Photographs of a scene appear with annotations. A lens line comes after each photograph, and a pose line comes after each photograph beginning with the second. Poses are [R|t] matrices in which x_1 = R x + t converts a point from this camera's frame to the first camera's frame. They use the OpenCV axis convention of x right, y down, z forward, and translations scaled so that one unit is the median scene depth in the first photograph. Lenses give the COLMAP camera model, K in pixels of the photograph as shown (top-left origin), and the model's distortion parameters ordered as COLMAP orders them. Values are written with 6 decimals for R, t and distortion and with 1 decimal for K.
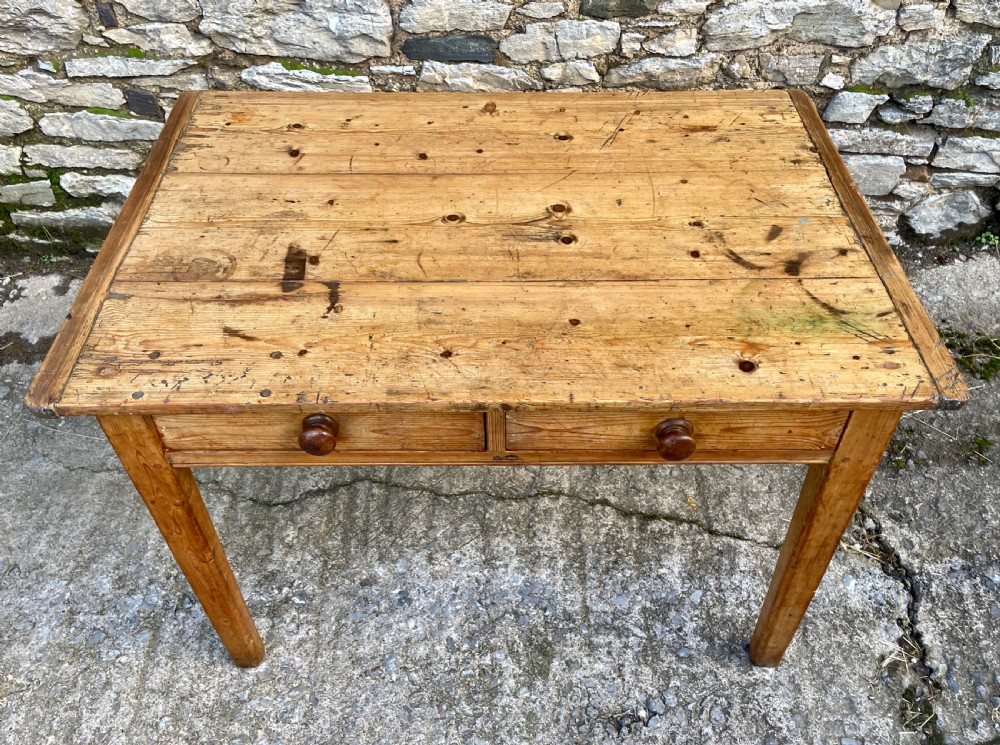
lens RADIAL K [[837.2, 0, 485.1], [0, 837.2, 391.1], [0, 0, 1]] dist [0.093413, -0.128188]
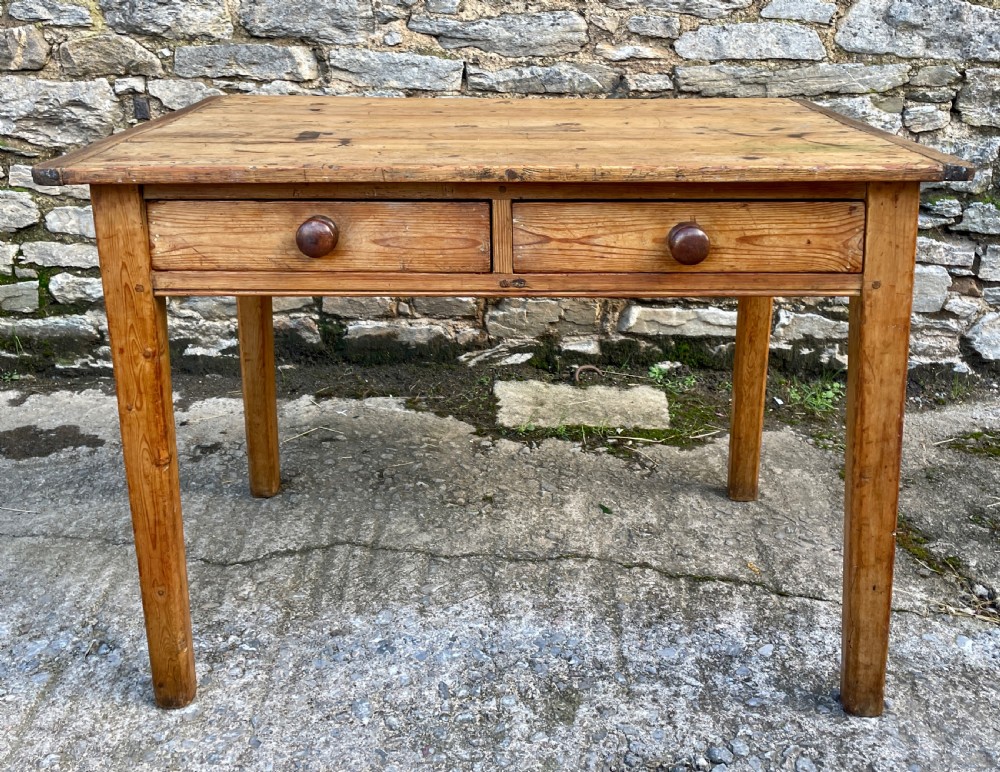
lens RADIAL K [[1040.7, 0, 500.9], [0, 1040.7, 260.4], [0, 0, 1]] dist [0.085594, -0.105339]
pose [[0.999872, 0.010190, -0.012324, 0.017477], [-0.015139, 0.851345, -0.524388, 0.453584], [0.005148, 0.524508, 0.851390, -0.000178]]
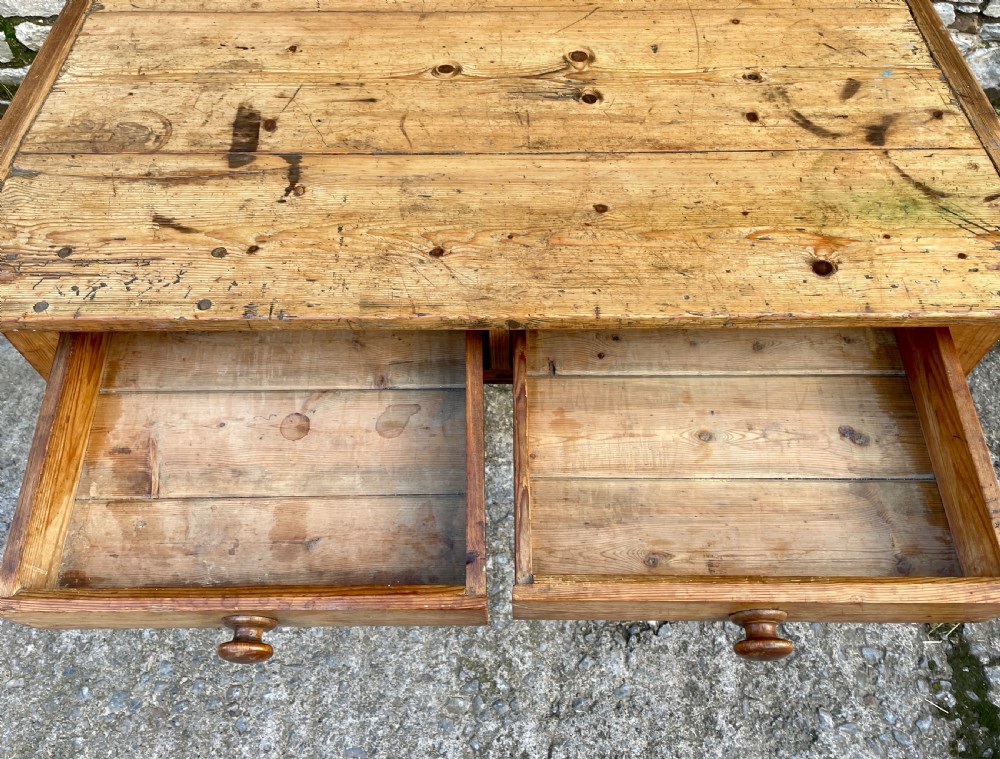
lens RADIAL K [[772.8, 0, 486.0], [0, 772.8, 377.3], [0, 0, 1]] dist [0.084393, -0.115081]
pose [[0.999999, -0.000276, -0.001137, 0.000399], [0.000458, 0.986519, 0.163647, -0.029804], [0.001077, -0.163648, 0.986518, 0.168494]]
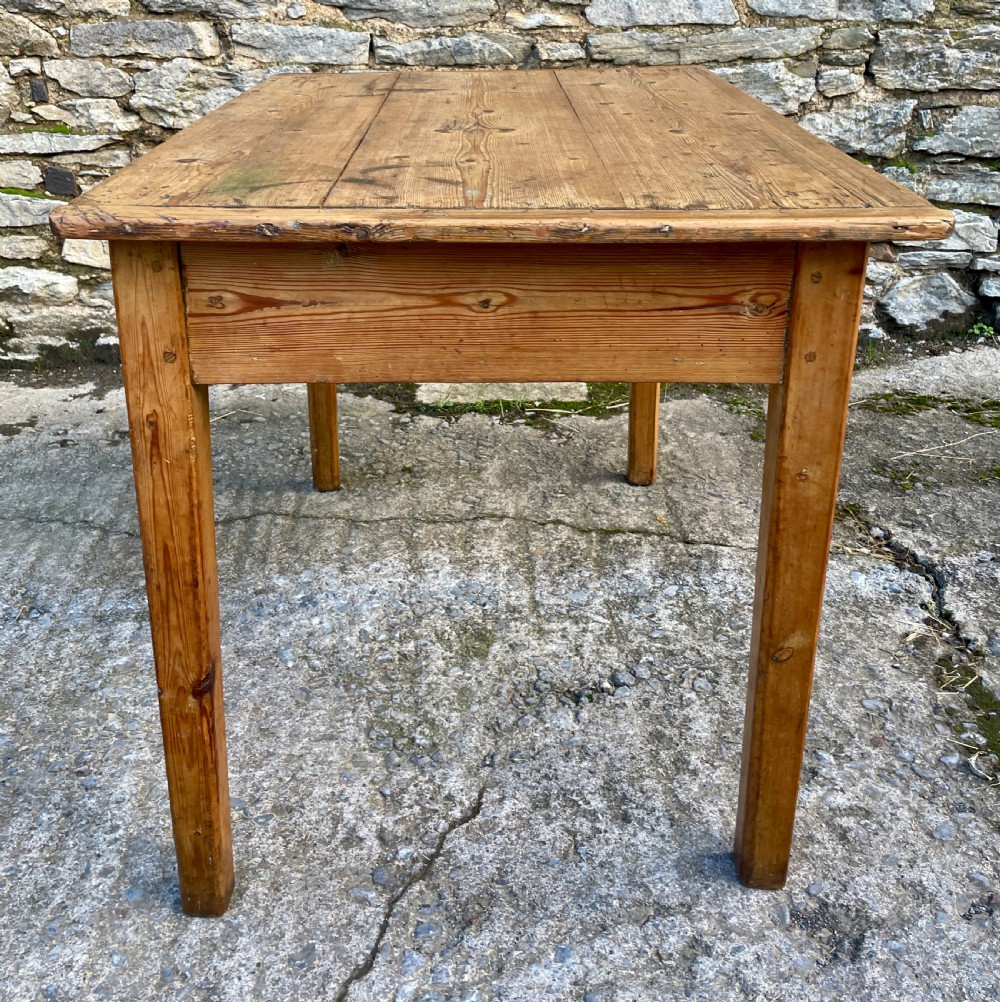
lens RADIAL K [[1105.1, 0, 464.8], [0, 1105.1, 339.0], [0, 0, 1]] dist [0.086945, -0.121193]
pose [[0.999681, -0.019340, 0.016255, 0.040934], [0.024676, 0.885425, -0.464126, 0.526334], [-0.005417, 0.464379, 0.885620, -0.052250]]
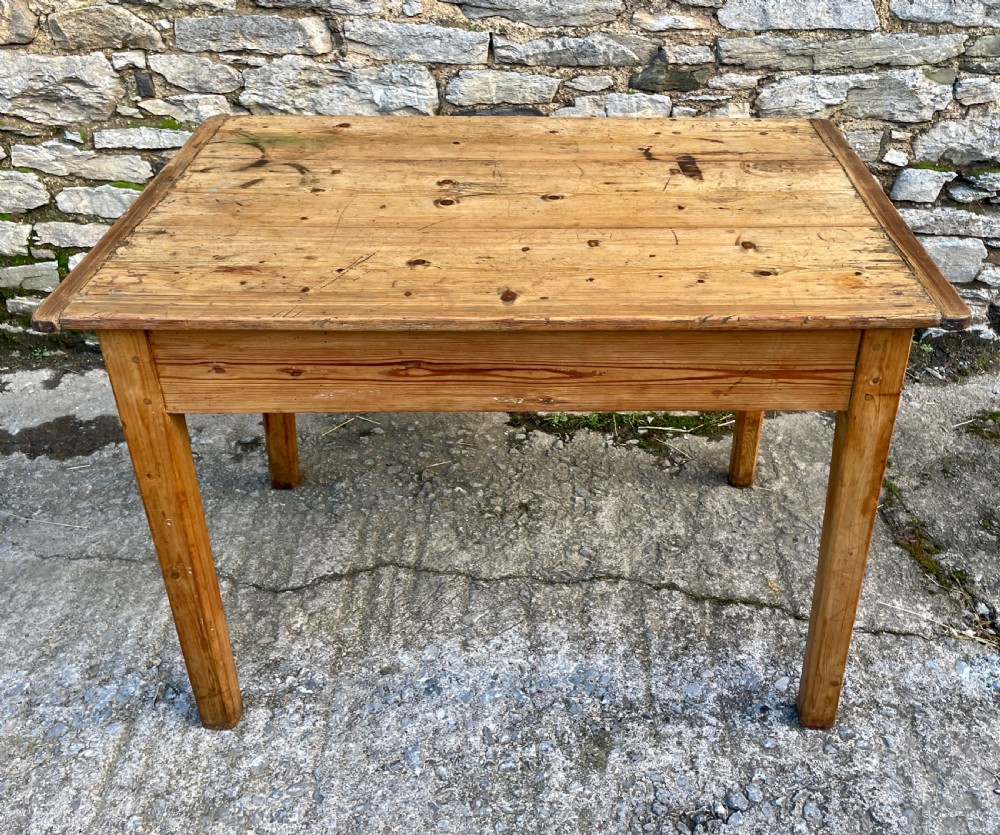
lens RADIAL K [[1045.2, 0, 551.4], [0, 1045.2, 348.3], [0, 0, 1]] dist [0.087191, -0.111651]
pose [[0.999942, 0.001202, 0.010694, 0.009978], [0.001885, 0.958805, -0.284058, 0.224576], [-0.010595, 0.284062, 0.958747, -0.095461]]
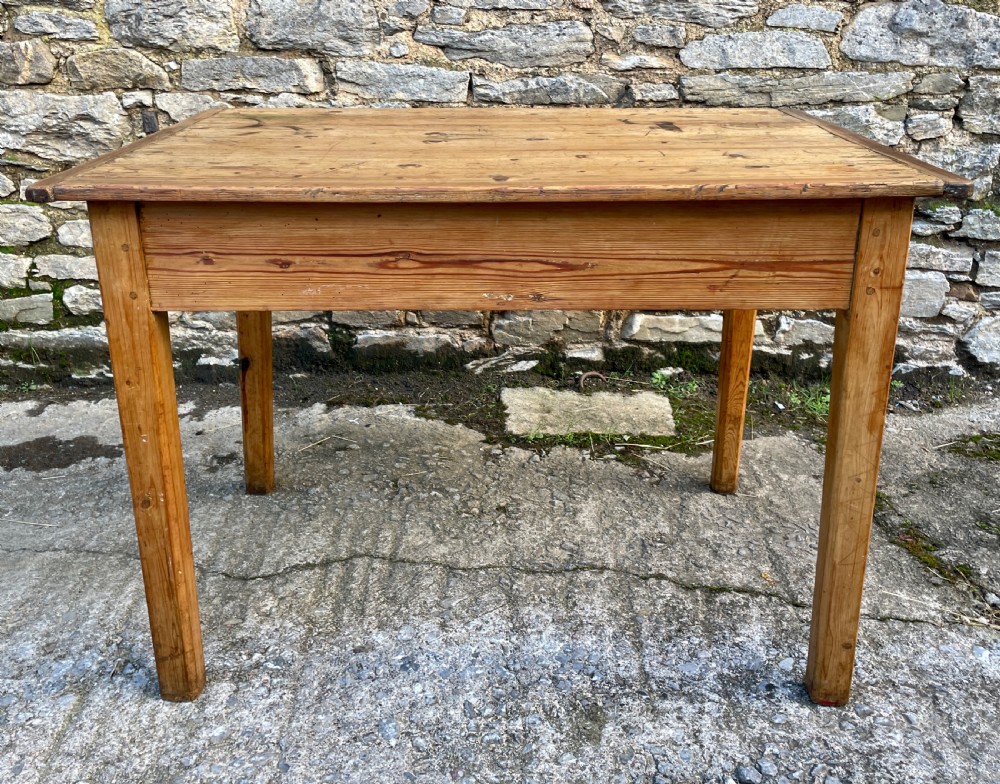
lens RADIAL K [[976.0, 0, 490.7], [0, 976.0, 304.0], [0, 0, 1]] dist [0.085940, -0.109454]
pose [[0.999966, 0.002827, -0.007740, -0.015074], [-0.006205, 0.876396, -0.481551, 0.397544], [0.005422, 0.481582, 0.876384, 0.048396]]
